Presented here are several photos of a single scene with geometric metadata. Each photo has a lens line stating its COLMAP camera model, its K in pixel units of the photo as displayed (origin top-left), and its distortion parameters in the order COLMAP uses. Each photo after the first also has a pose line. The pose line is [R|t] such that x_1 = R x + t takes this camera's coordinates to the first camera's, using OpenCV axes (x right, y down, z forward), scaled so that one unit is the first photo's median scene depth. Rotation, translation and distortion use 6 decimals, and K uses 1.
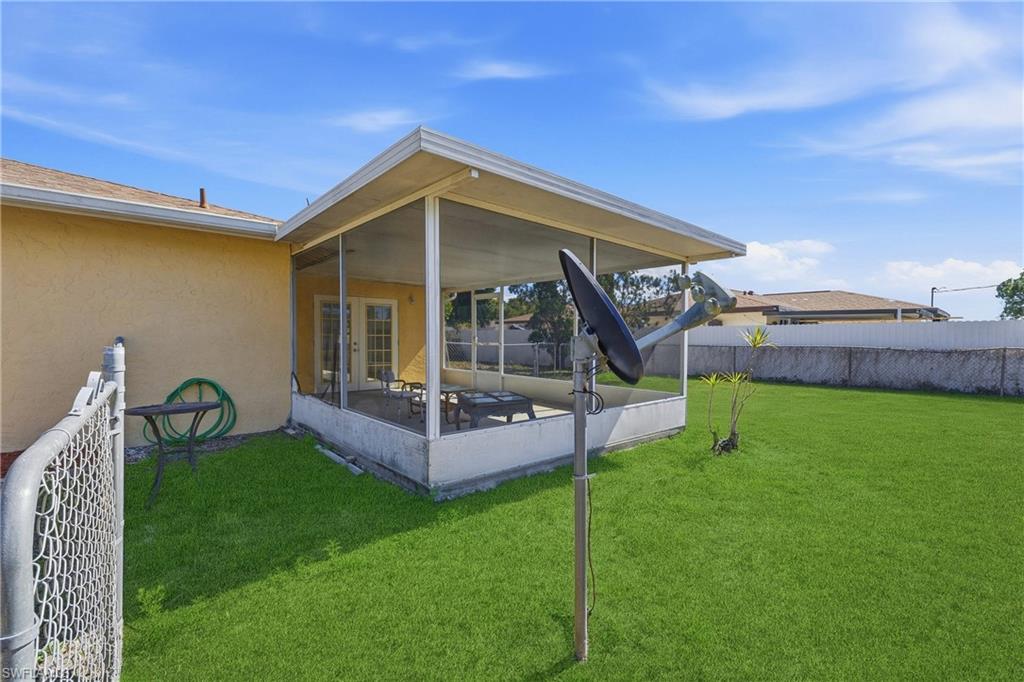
lens RADIAL K [[436.7, 0, 503.6], [0, 436.7, 354.2], [0, 0, 1]] dist [0.011323, 0.000262]
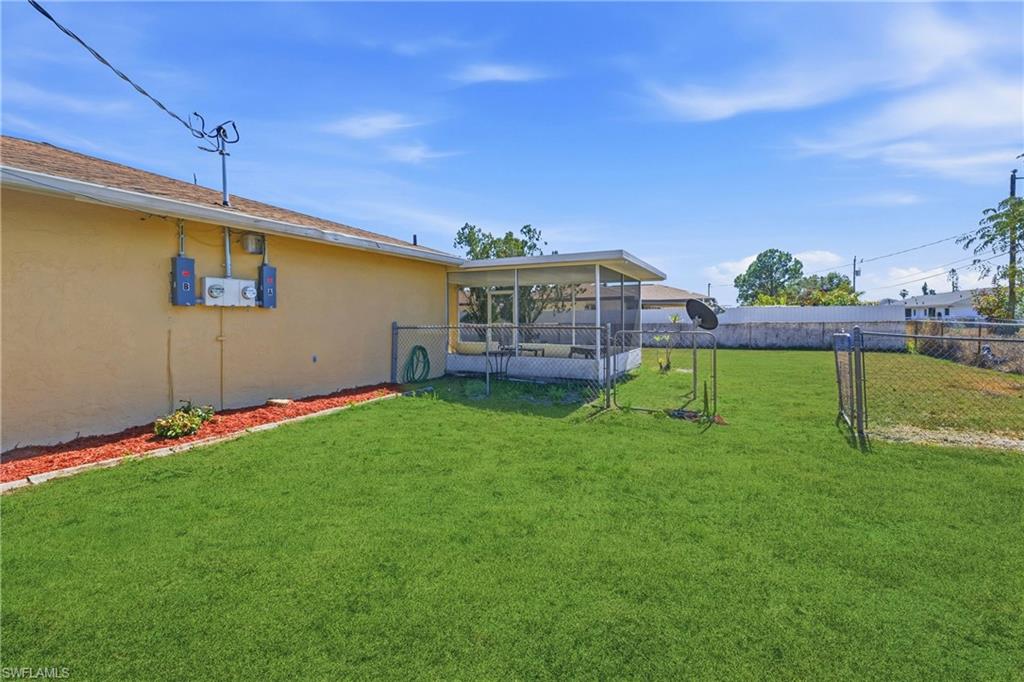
lens RADIAL K [[436.7, 0, 535.2], [0, 436.7, 313.5], [0, 0, 1]] dist [0.011323, 0.000262]
pose [[0.917428, -0.006096, 0.397854, -0.829038], [0.026118, 0.998649, -0.044925, 0.015092], [-0.397043, 0.051606, 0.916348, -0.644655]]
